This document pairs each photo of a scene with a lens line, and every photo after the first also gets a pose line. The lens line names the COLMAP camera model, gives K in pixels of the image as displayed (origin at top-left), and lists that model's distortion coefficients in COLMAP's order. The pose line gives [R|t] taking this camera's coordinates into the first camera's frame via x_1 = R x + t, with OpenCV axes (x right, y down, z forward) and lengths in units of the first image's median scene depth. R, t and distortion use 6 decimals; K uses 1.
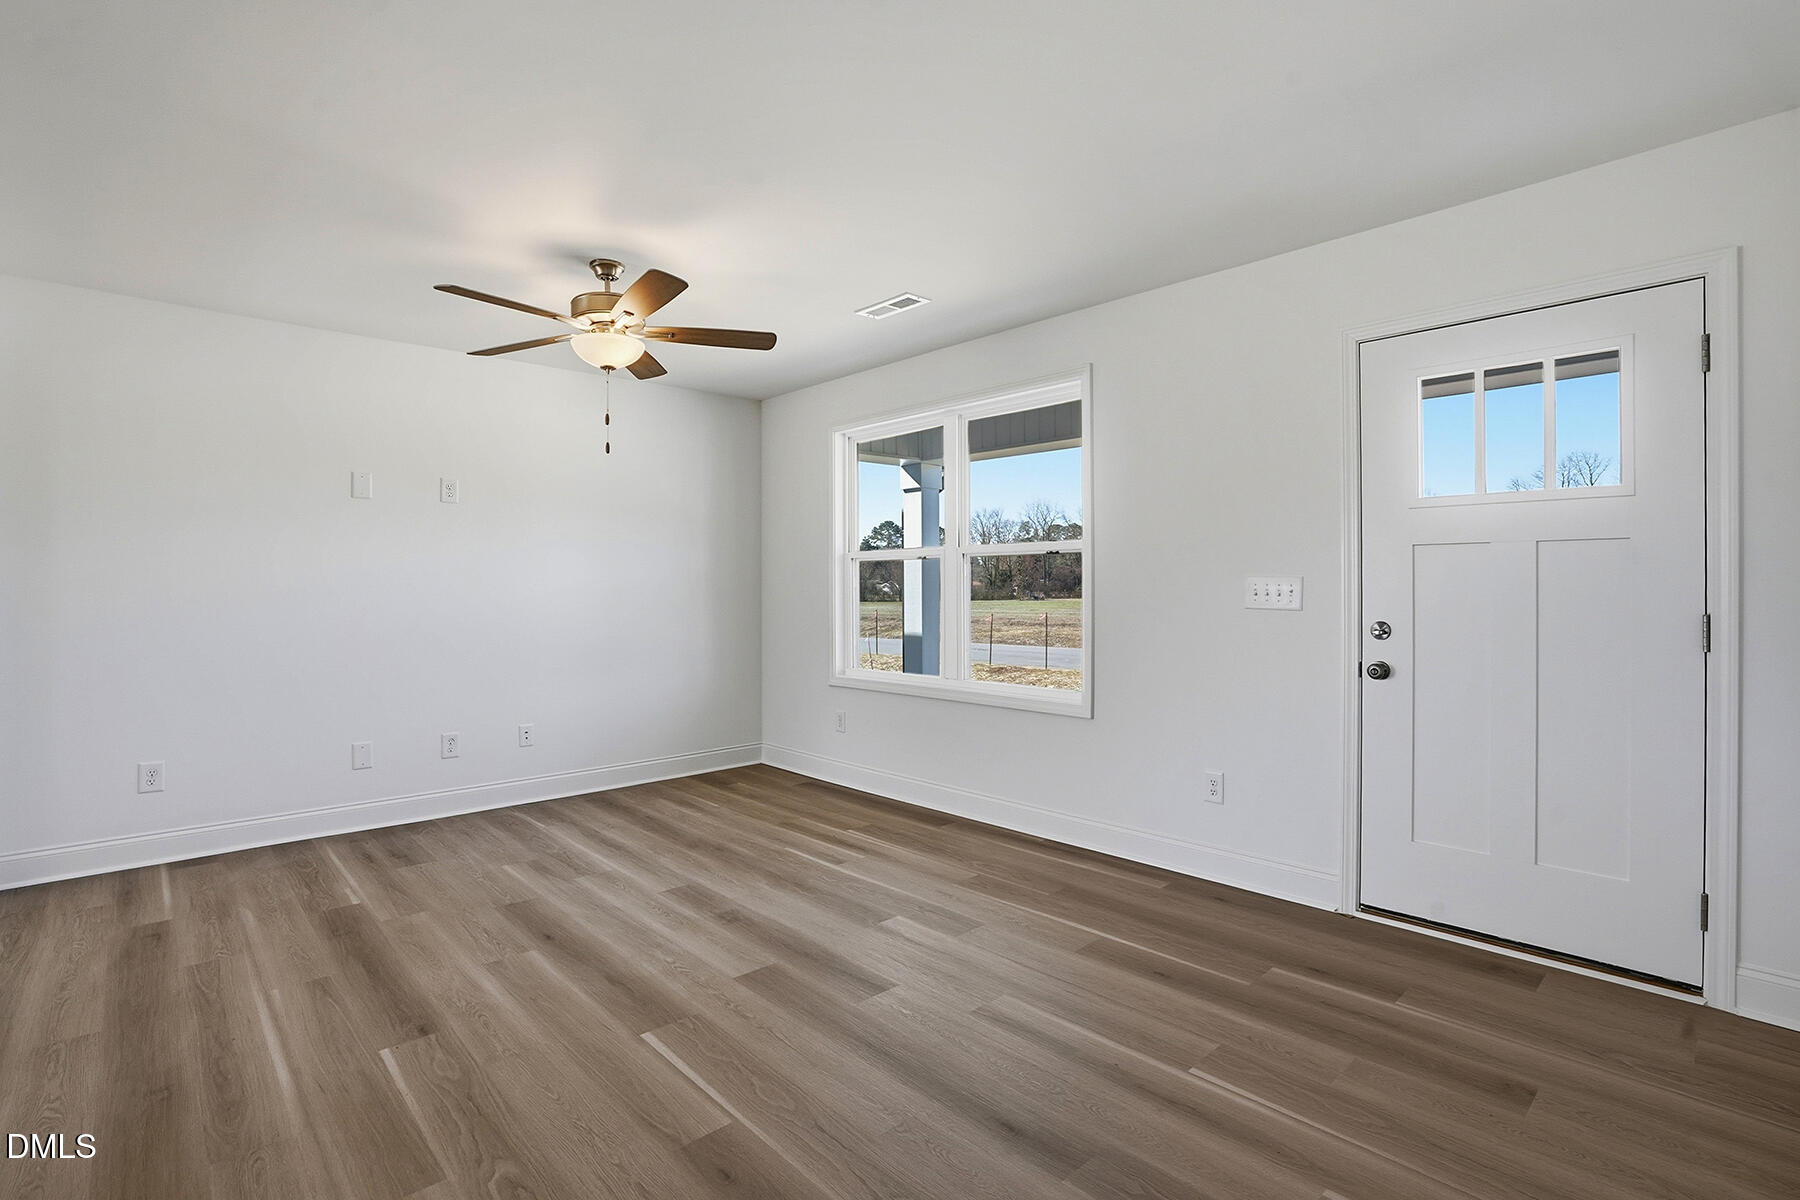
lens RADIAL K [[860.9, 0, 889.4], [0, 860.9, 581.6], [0, 0, 1]] dist [-0.058995, 0.026581]
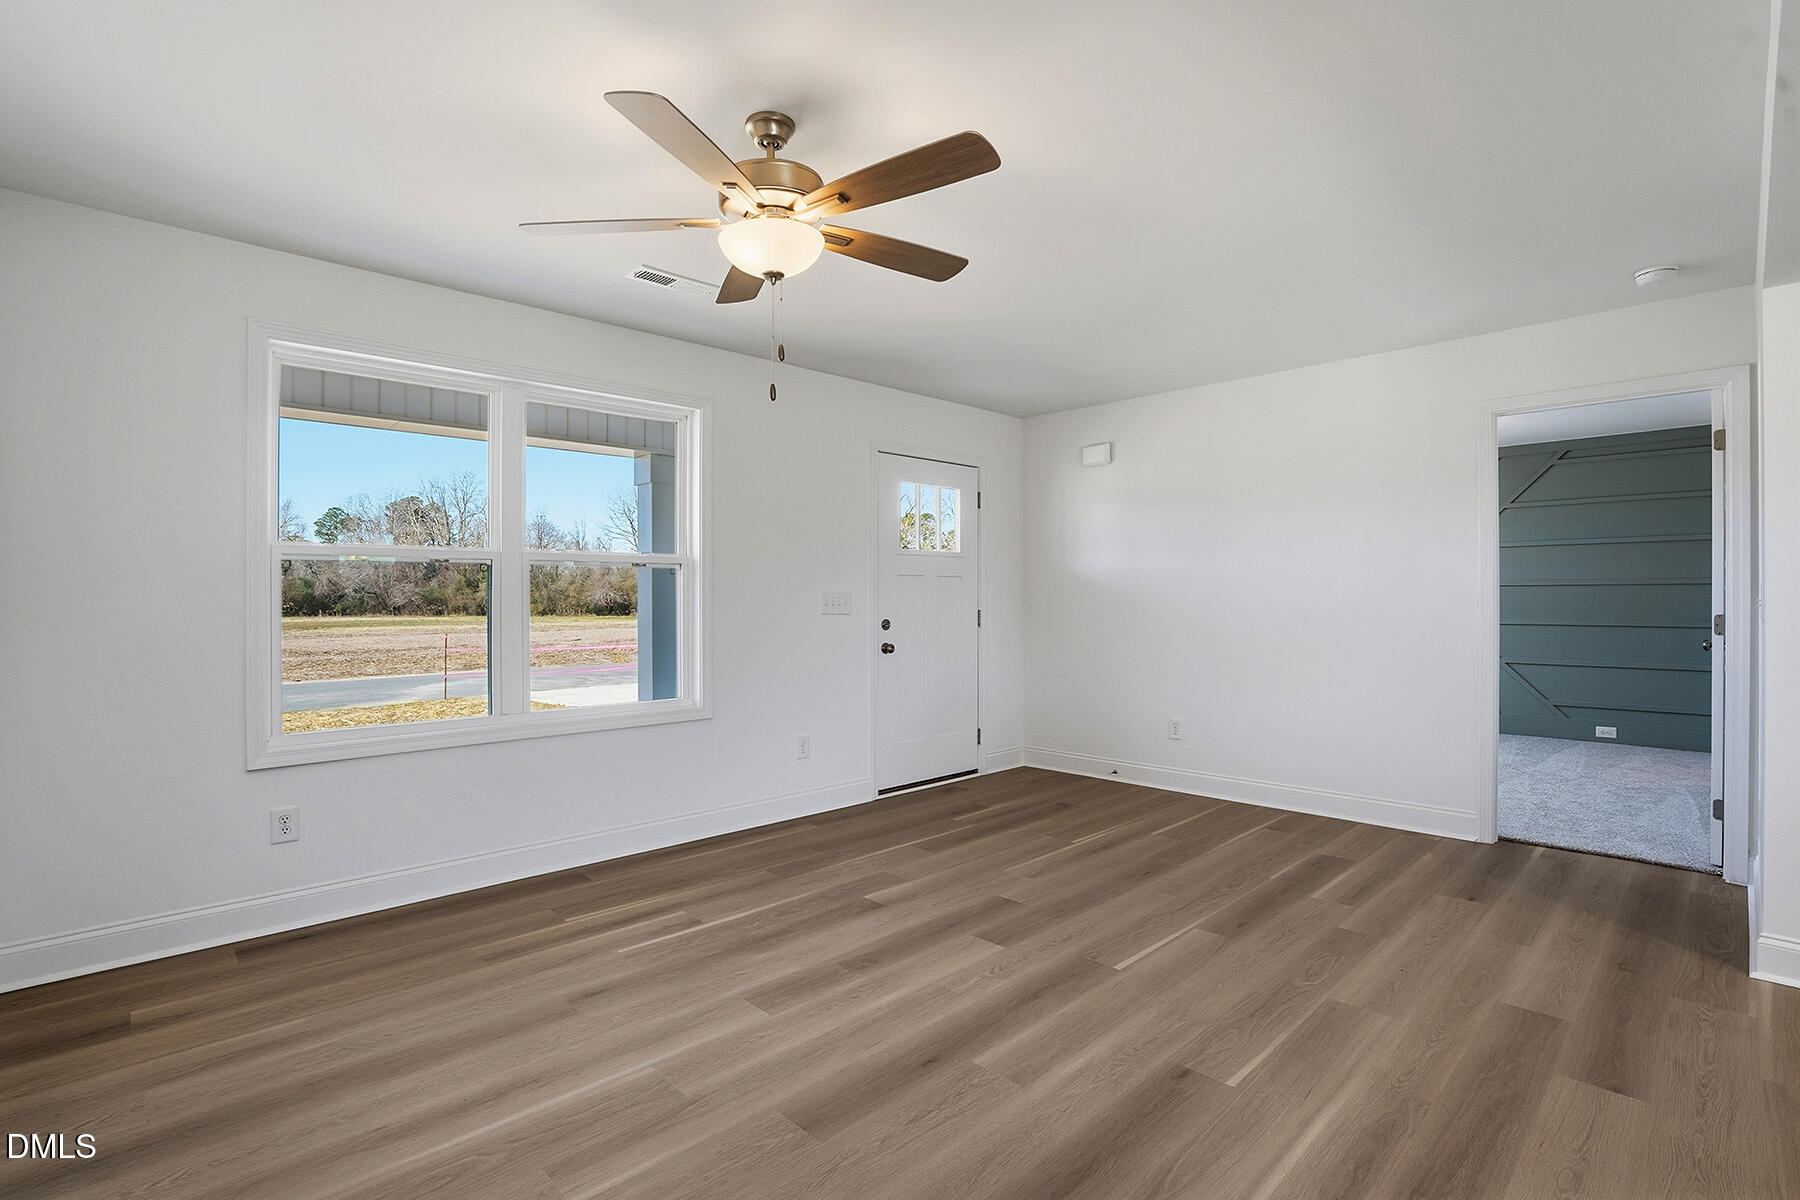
lens RADIAL K [[860.9, 0, 889.4], [0, 860.9, 581.6], [0, 0, 1]] dist [-0.058995, 0.026581]
pose [[-0.039598, 0.025825, 0.998882, -1.153089], [-0.003482, 0.999656, -0.025983, 0.014873], [-0.999210, -0.004507, -0.039495, 1.059975]]
